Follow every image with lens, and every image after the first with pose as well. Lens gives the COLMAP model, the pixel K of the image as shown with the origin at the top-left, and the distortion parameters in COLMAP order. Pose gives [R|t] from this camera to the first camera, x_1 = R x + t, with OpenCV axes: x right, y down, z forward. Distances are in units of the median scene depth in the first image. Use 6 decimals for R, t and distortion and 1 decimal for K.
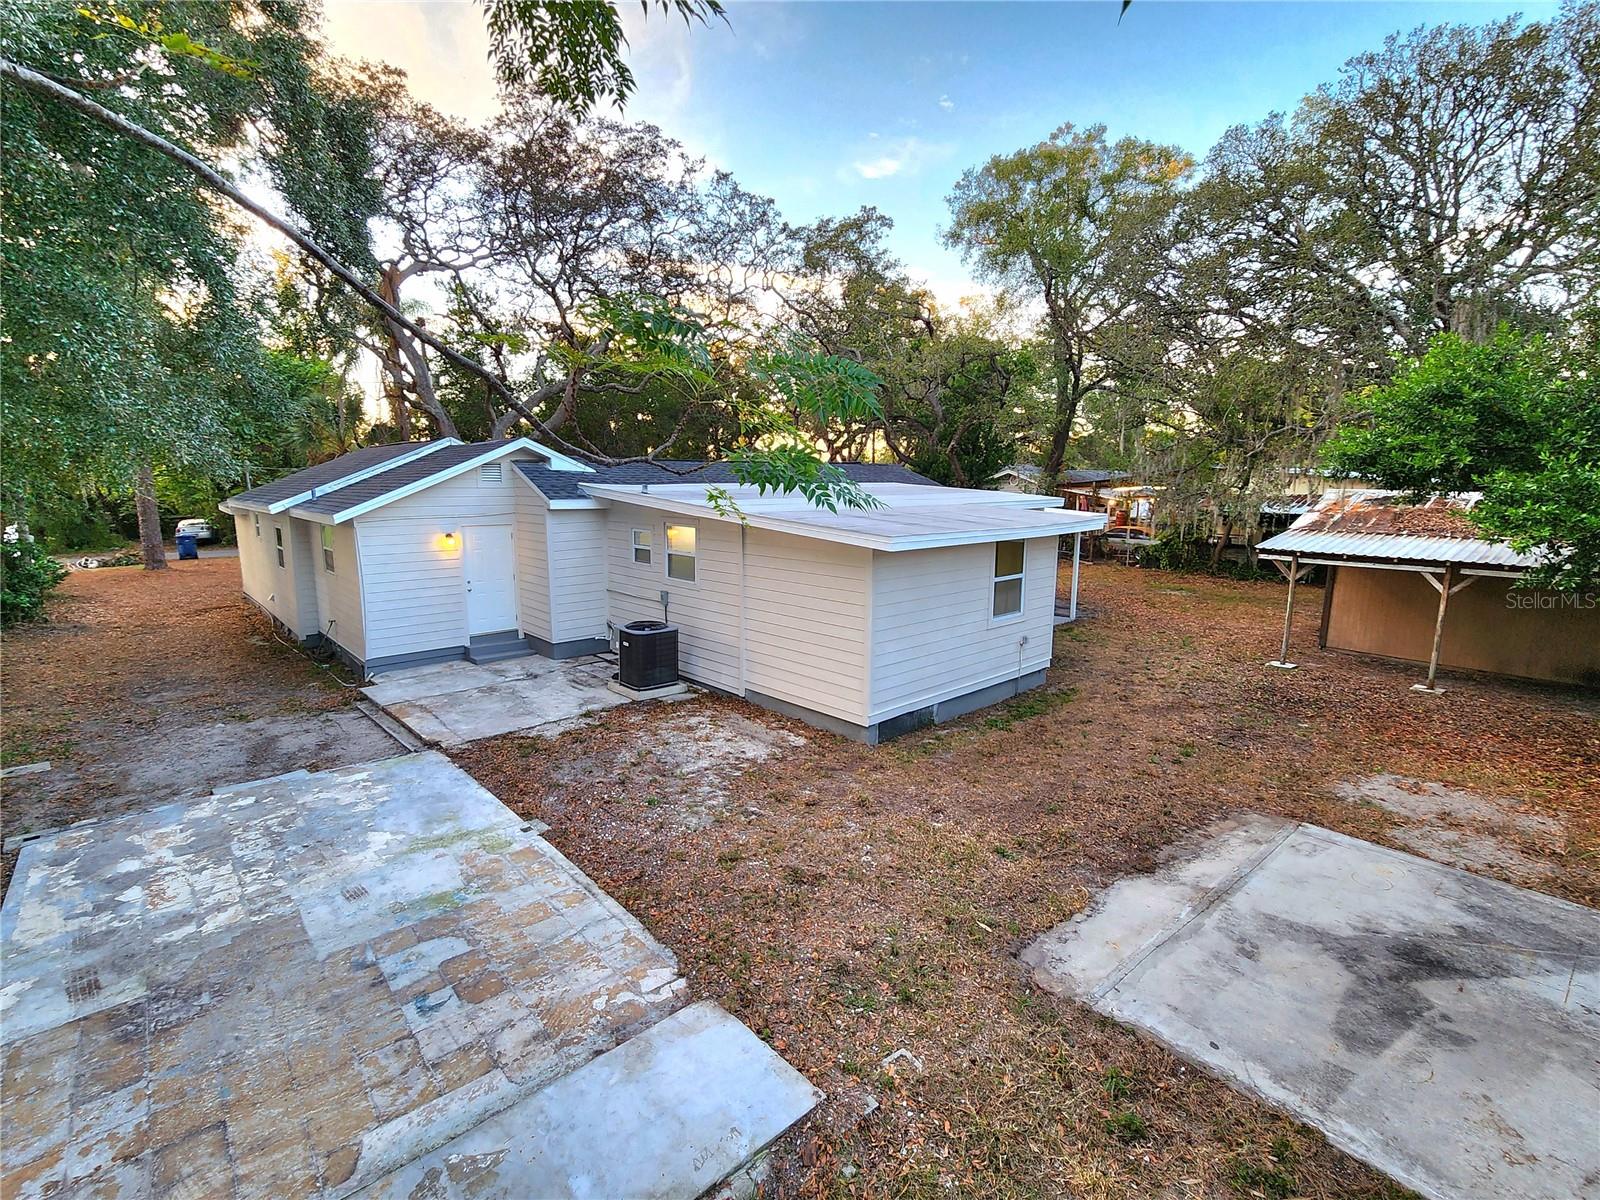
lens RADIAL K [[740.4, 0, 780.1], [0, 740.4, 600.1], [0, 0, 1]] dist [-0.018193, 0.007995]
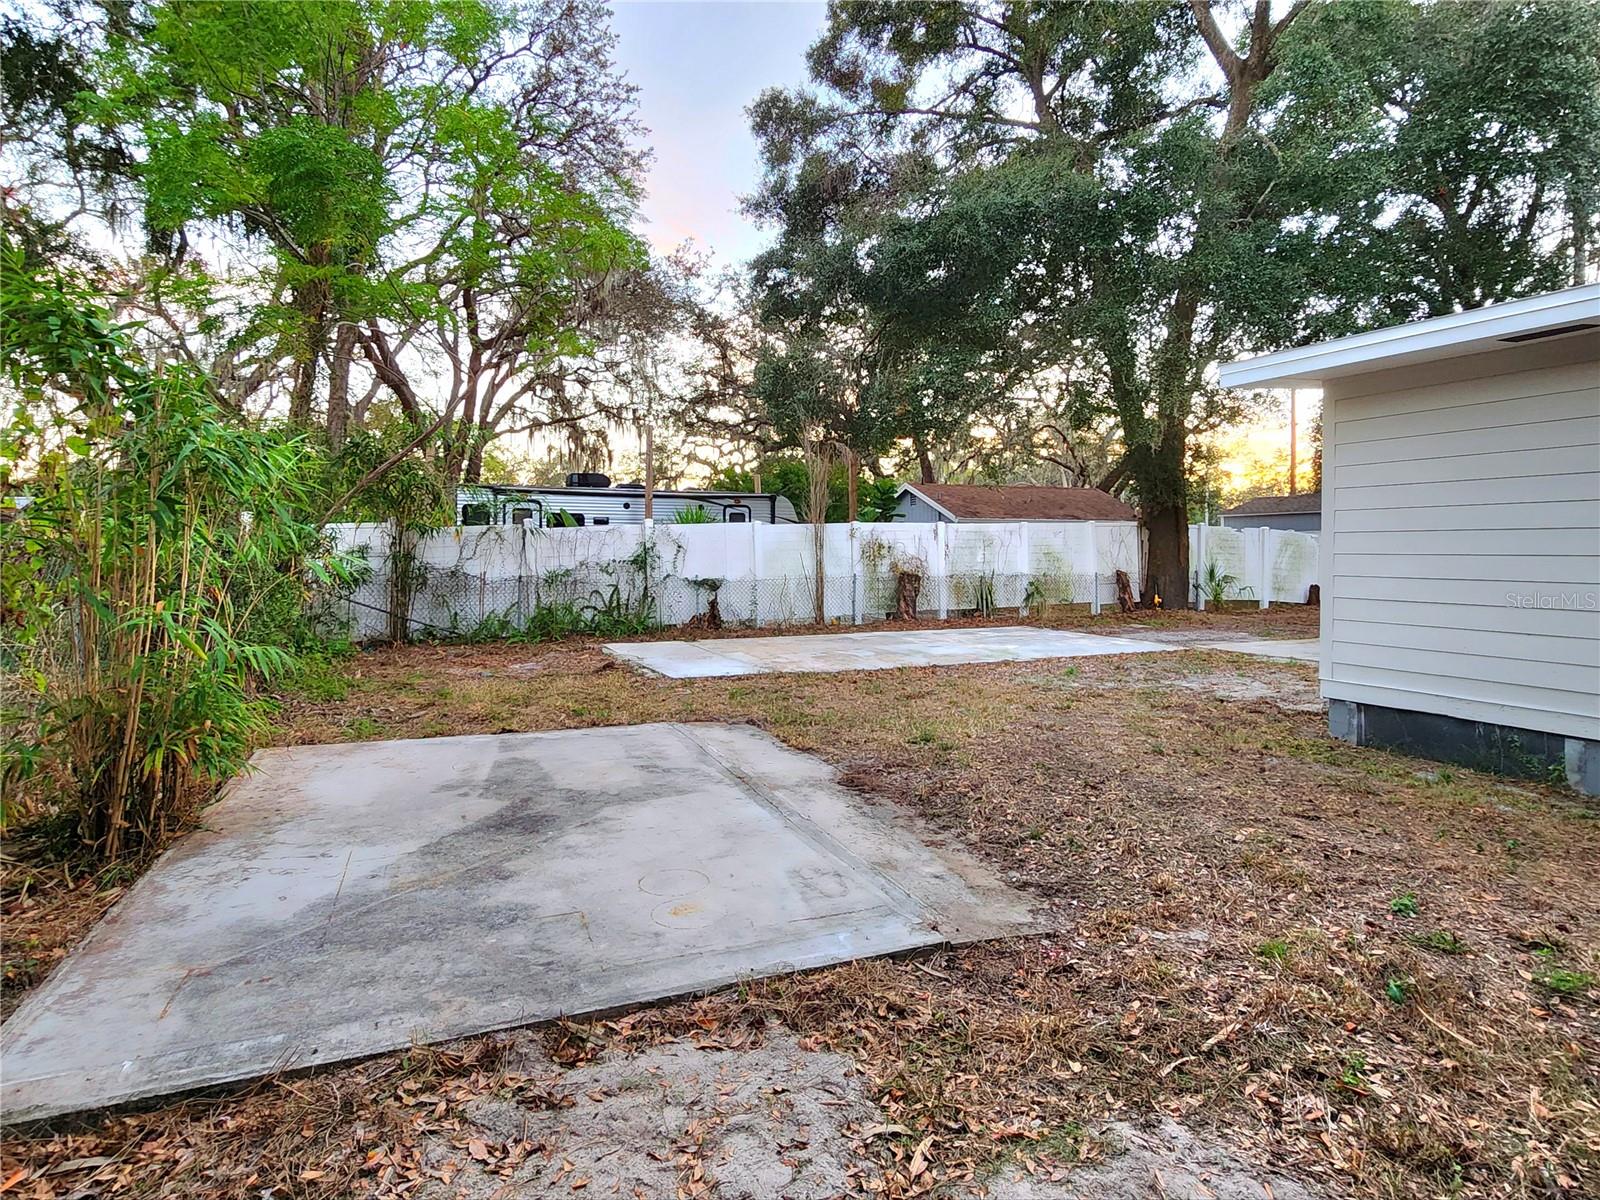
lens RADIAL K [[869.0, 0, 779.2], [0, 869.0, 608.2], [0, 0, 1]] dist [0.003168, -0.001177]
pose [[-0.305250, 0.071624, -0.949575, 1.110259], [-0.159532, 0.979229, 0.125144, 0.116214], [0.938814, 0.189687, -0.287483, 1.019224]]
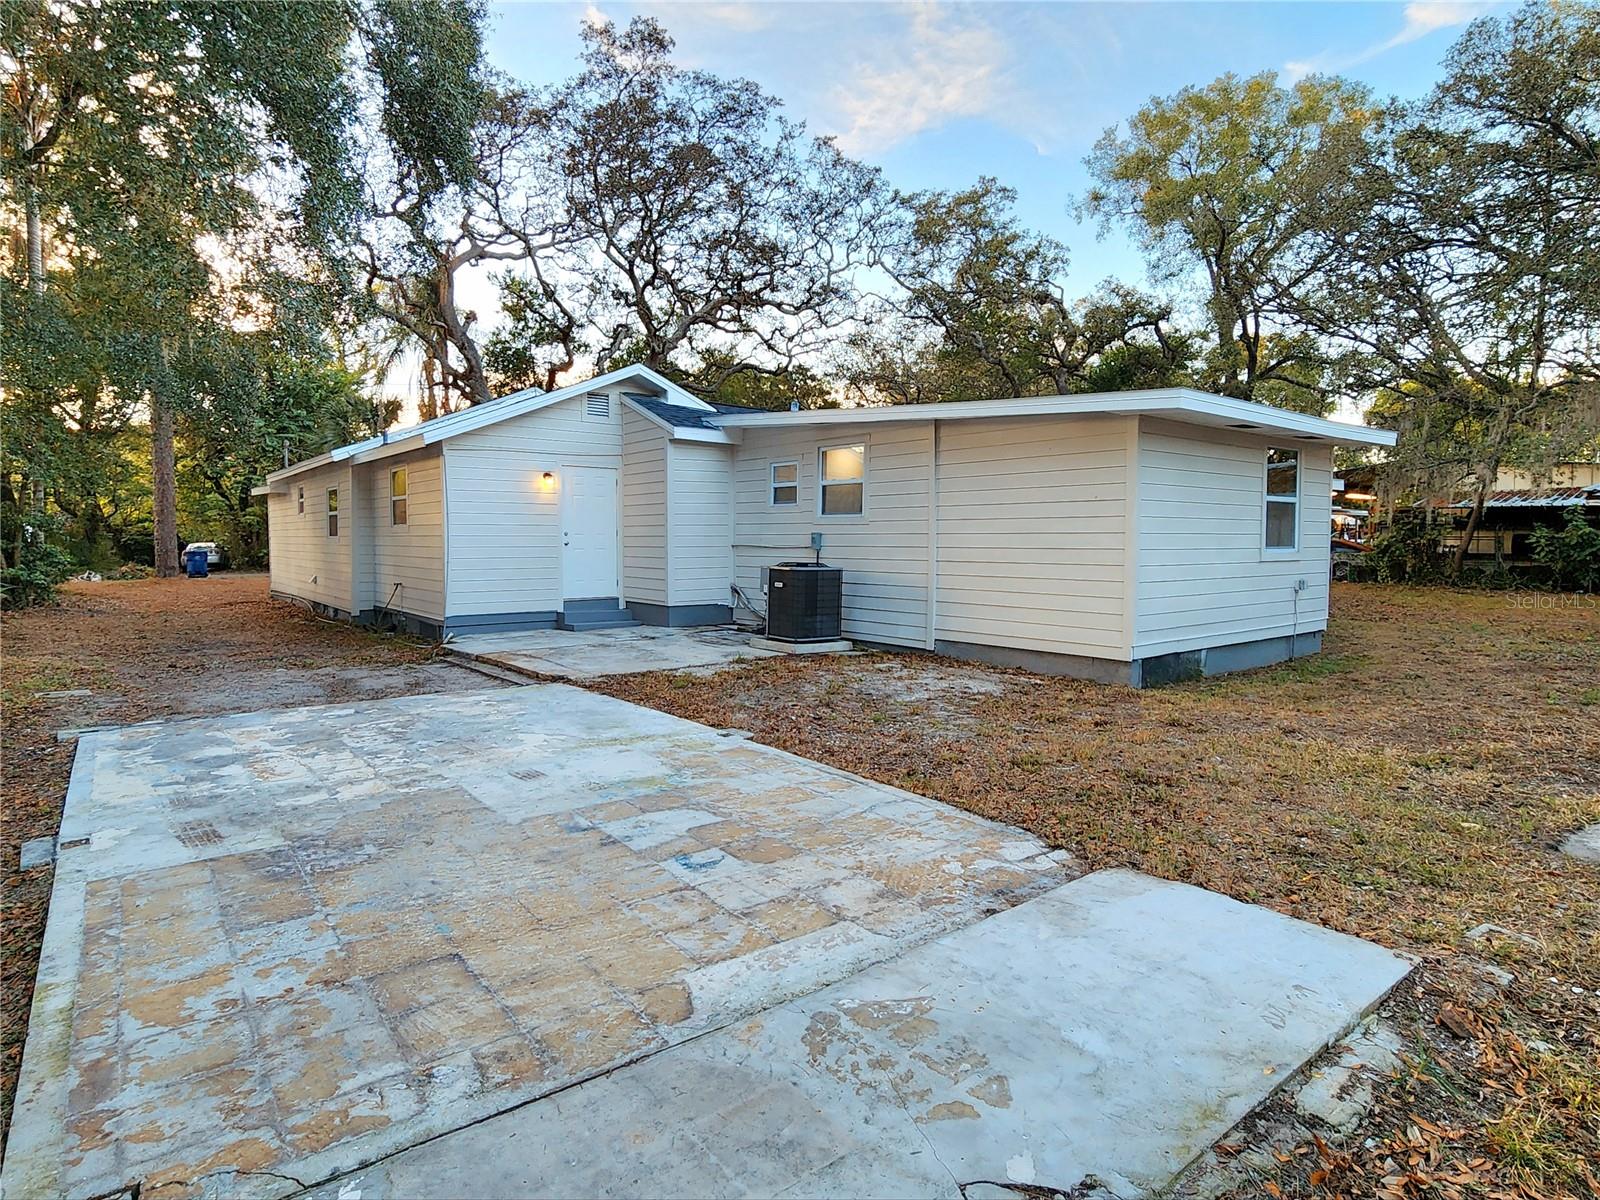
lens RADIAL K [[862.5, 0, 770.2], [0, 862.5, 587.1], [0, 0, 1]] dist [-0.007163, -0.001393]
pose [[0.997618, 0.012477, -0.067847, -0.243797], [-0.020086, 0.993433, -0.112639, 0.262071], [0.065996, 0.113734, 0.991317, 0.130197]]
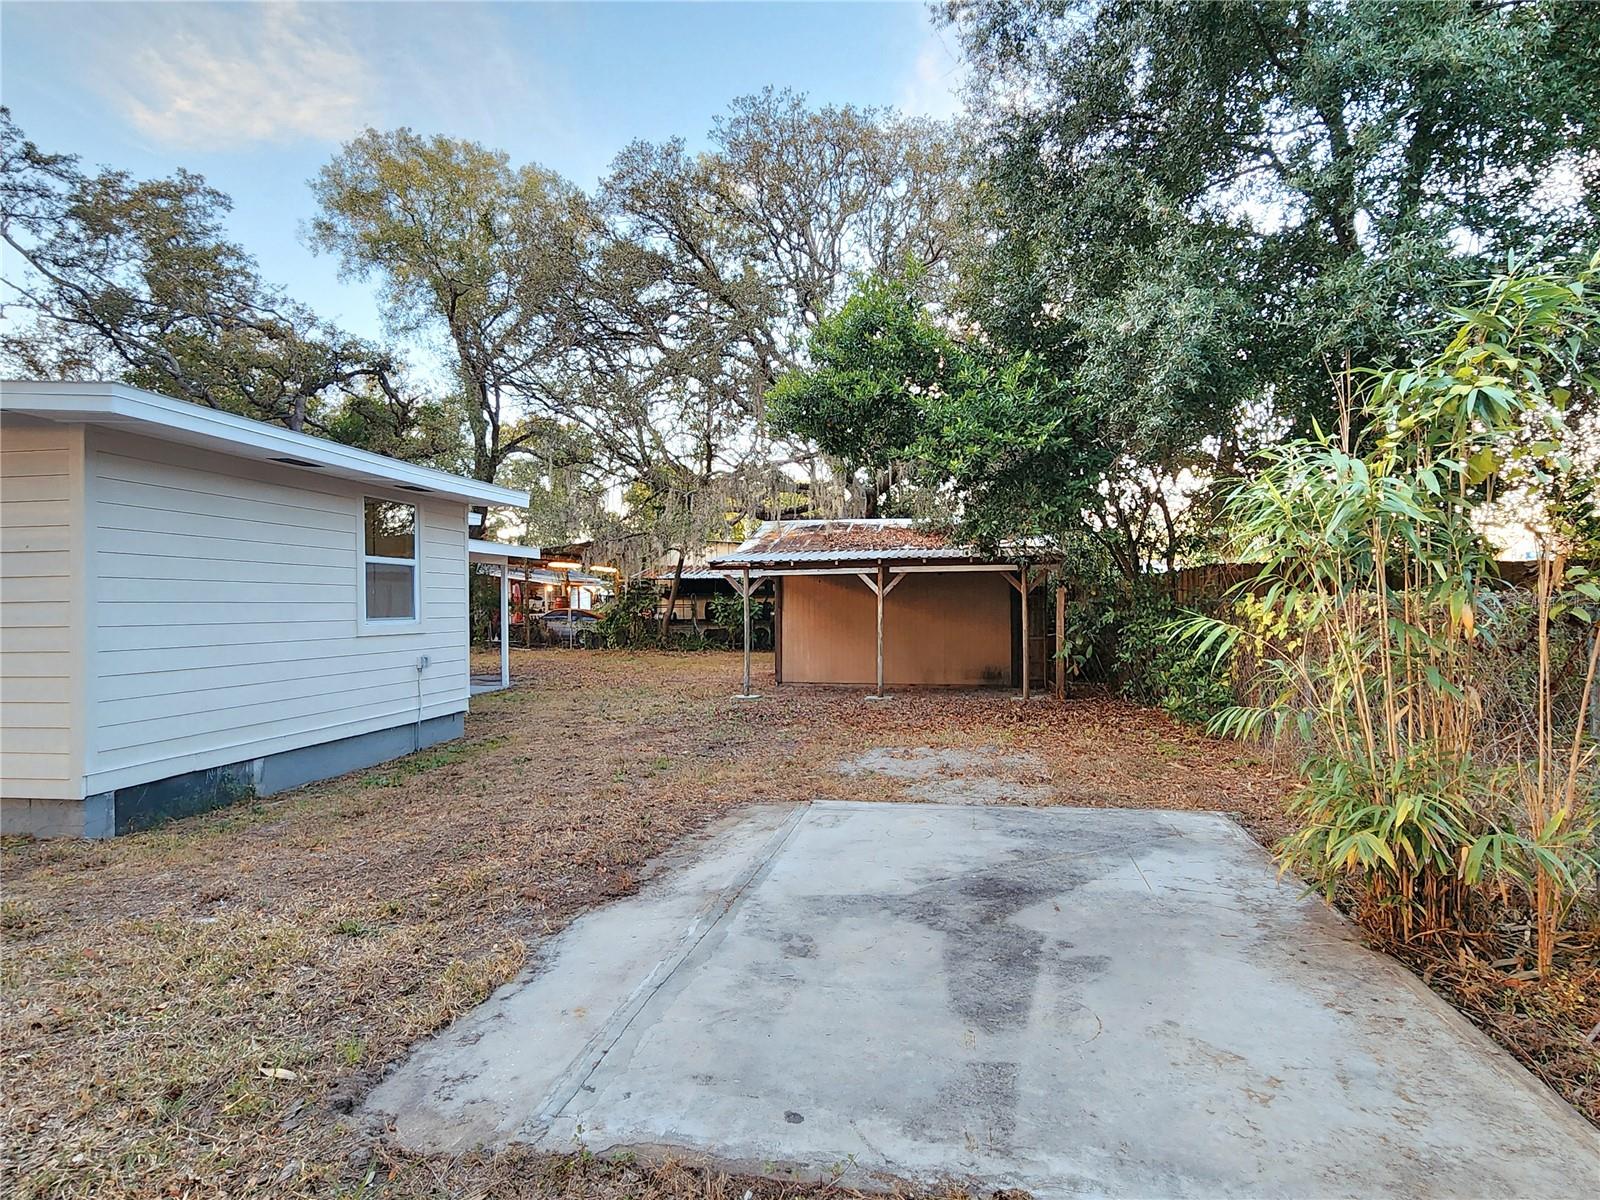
lens RADIAL K [[869.0, 0, 779.2], [0, 869.0, 608.2], [0, 0, 1]] dist [0.003168, -0.001177]
pose [[0.782264, -0.005715, 0.622921, 0.156231], [0.114945, 0.984112, -0.135319, 0.229402], [-0.612251, 0.177457, 0.770492, 0.332542]]
